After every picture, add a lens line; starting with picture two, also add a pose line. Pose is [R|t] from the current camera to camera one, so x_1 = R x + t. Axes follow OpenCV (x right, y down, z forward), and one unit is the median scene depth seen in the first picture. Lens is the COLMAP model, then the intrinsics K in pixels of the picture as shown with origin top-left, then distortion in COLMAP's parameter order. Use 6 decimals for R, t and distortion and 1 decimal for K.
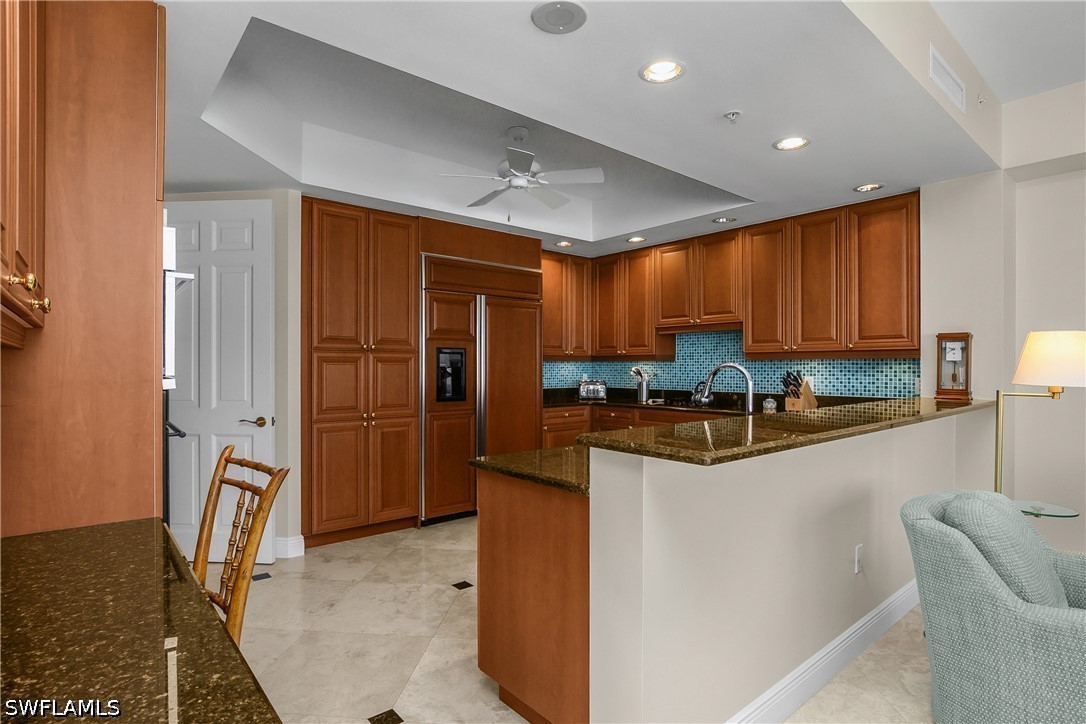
lens RADIAL K [[550.5, 0, 544.2], [0, 550.5, 359.2], [0, 0, 1]] dist [-0.000239, -0.000056]
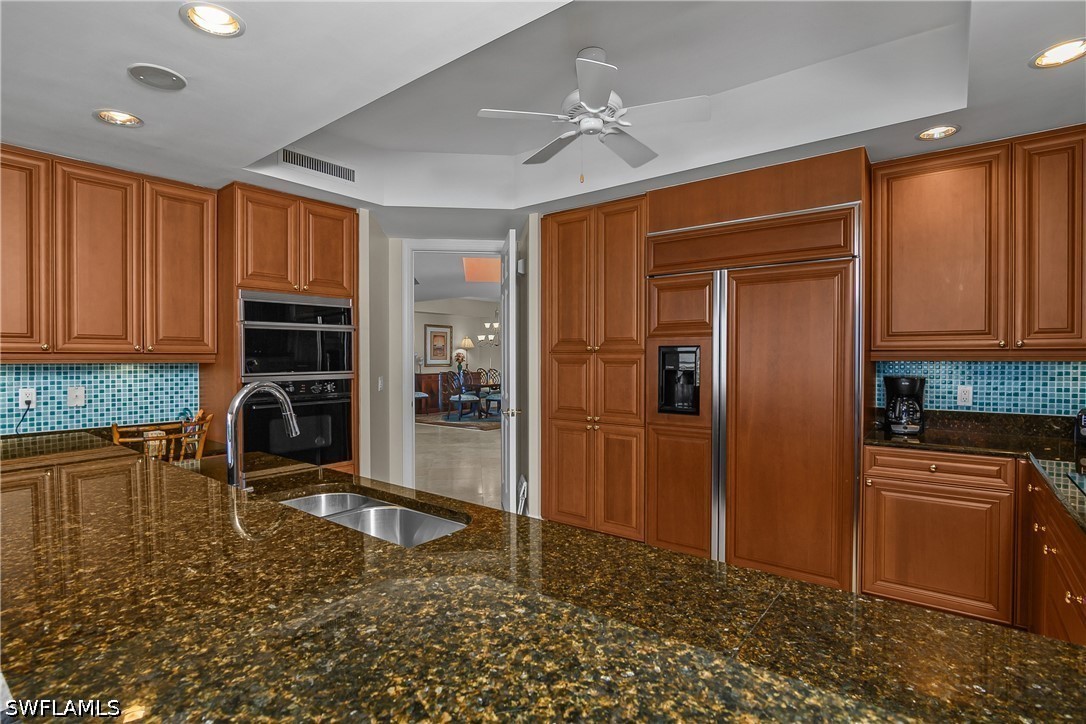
lens RADIAL K [[536.2, 0, 543.0], [0, 536.2, 362.0], [0, 0, 1]] dist [-0.029468, -0.000069]
pose [[0.202149, 0.000083, -0.979355, 0.531425], [0.010817, 0.999939, 0.002318, -0.000986], [0.979295, -0.011062, 0.202136, 0.651290]]
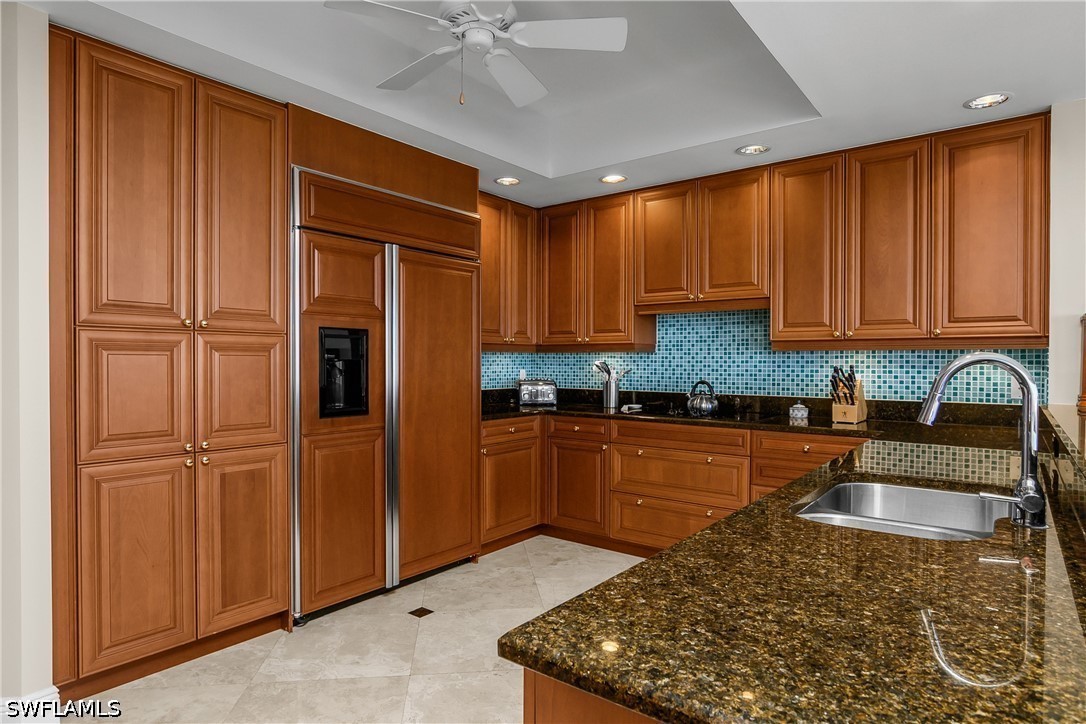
lens RADIAL K [[611.1, 0, 543.0], [0, 611.1, 362.0], [0, 0, 1]] dist [-0.014629, 0.000398]
pose [[0.980198, 0.002174, 0.198007, -0.086510], [-0.005571, 0.999847, 0.016604, 0.004383], [-0.197941, -0.017378, 0.980060, 0.295147]]
